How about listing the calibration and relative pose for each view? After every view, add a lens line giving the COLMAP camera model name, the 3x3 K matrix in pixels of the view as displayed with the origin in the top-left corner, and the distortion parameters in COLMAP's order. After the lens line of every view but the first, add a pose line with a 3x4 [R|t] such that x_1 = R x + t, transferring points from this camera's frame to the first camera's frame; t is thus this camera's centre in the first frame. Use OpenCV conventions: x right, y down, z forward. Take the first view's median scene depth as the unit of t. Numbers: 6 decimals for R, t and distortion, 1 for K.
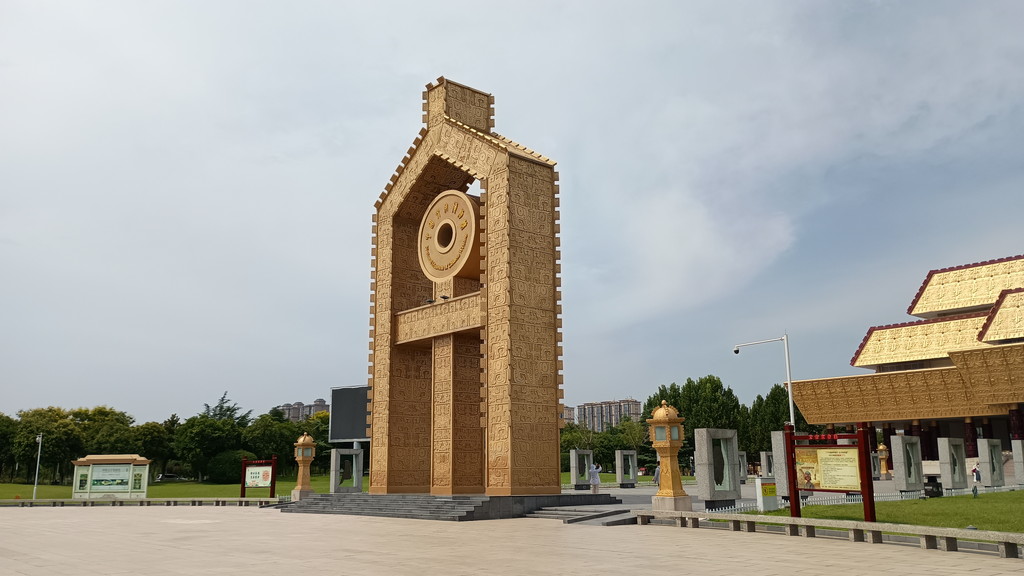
lens RADIAL K [[849.0, 0, 506.4], [0, 849.0, 297.1], [0, 0, 1]] dist [0.029184, -0.012737]
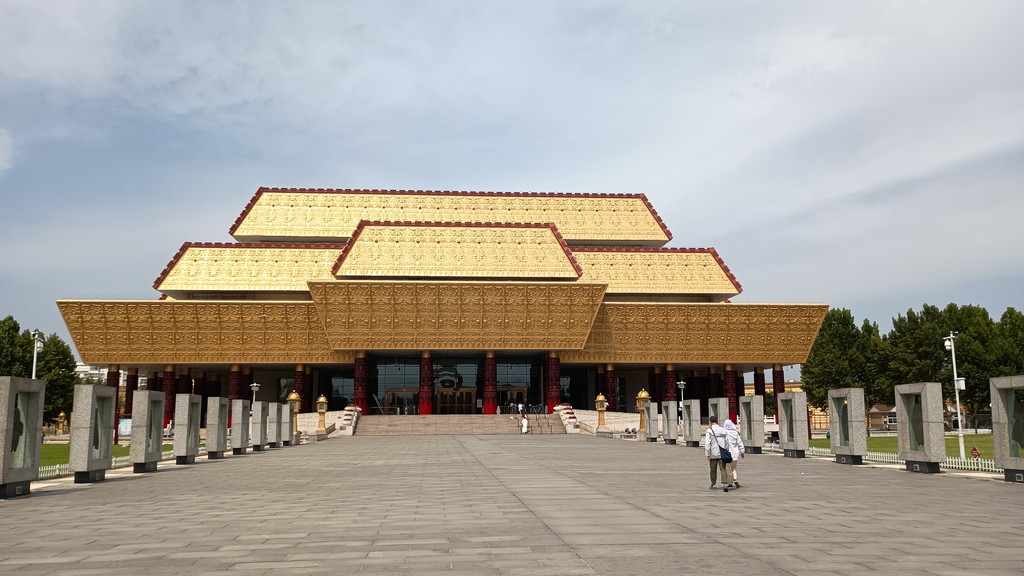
lens RADIAL K [[849.0, 0, 506.4], [0, 849.0, 297.1], [0, 0, 1]] dist [0.029184, -0.012737]
pose [[0.586176, 0.123768, 0.800674, -0.008255], [-0.163556, 0.985993, -0.032674, 0.073179], [-0.793503, -0.111802, 0.598208, 0.372631]]
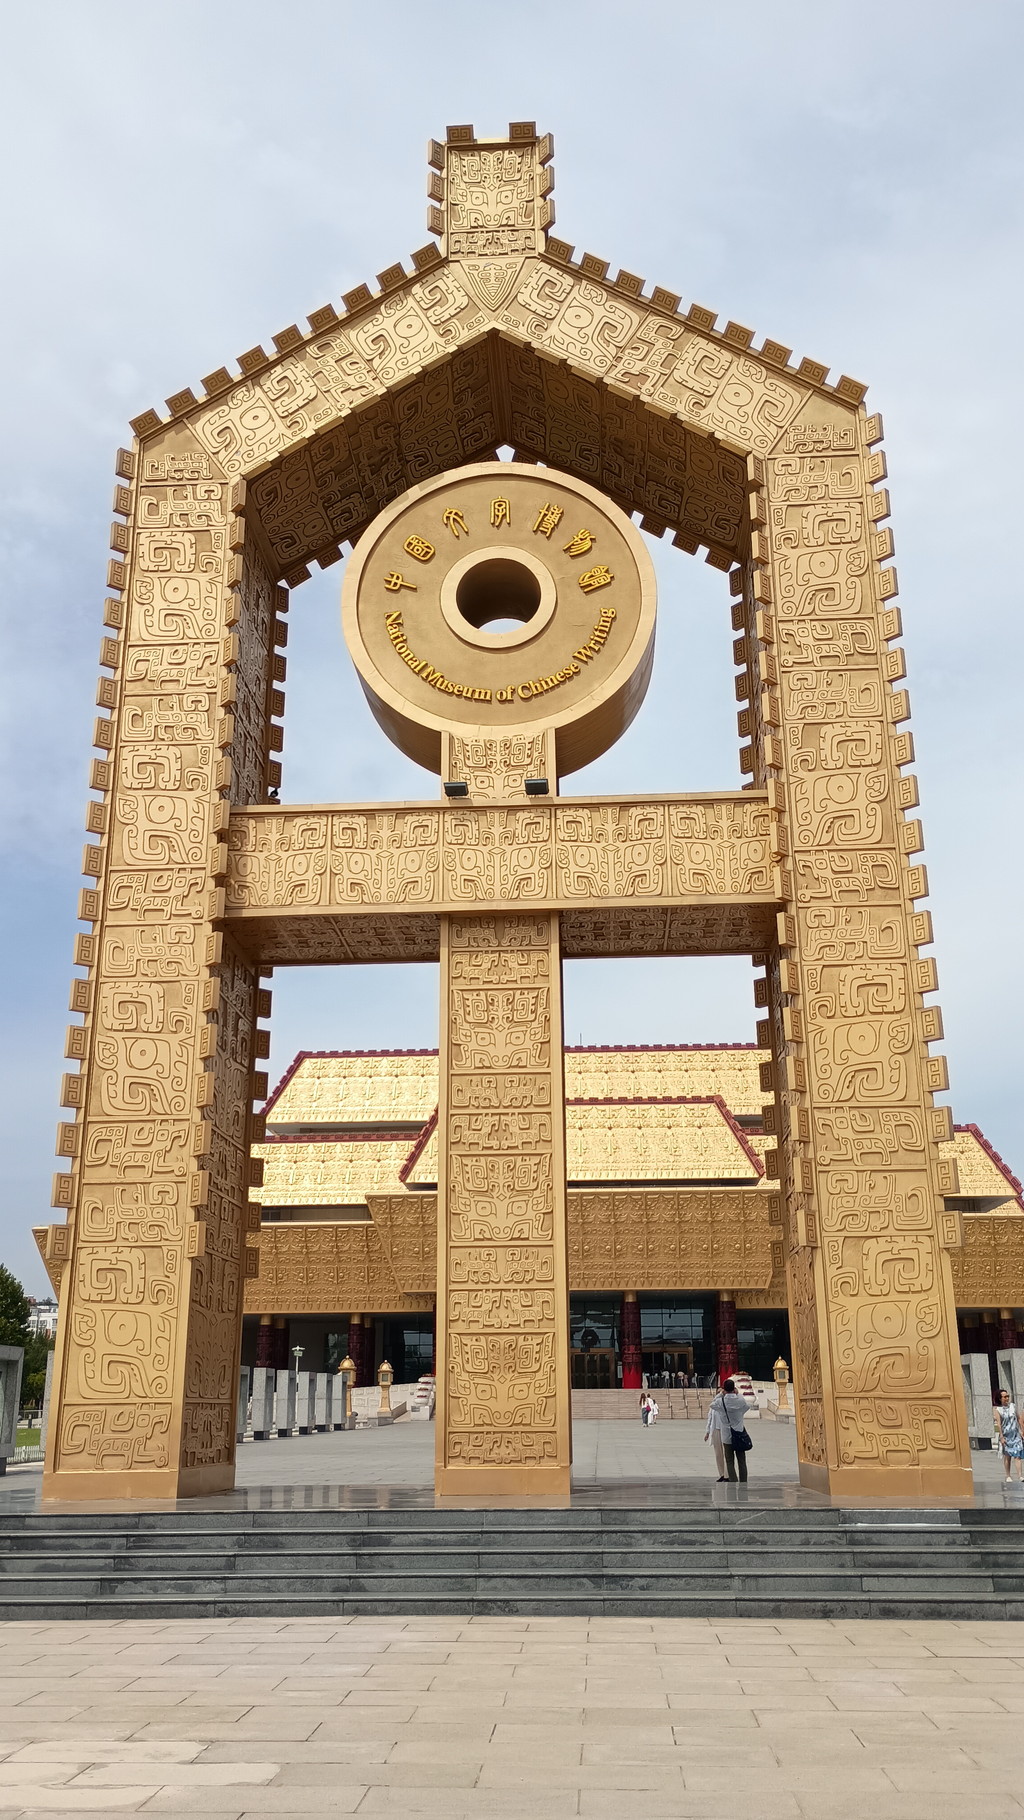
lens RADIAL K [[1508.9, 0, 495.7], [0, 1508.9, 917.0], [0, 0, 1]] dist [0.029184, -0.012737]
pose [[0.701211, 0.225429, 0.676376, -0.141622], [-0.145942, 0.973992, -0.173320, 0.045325], [-0.697856, 0.022822, 0.715874, 0.215472]]
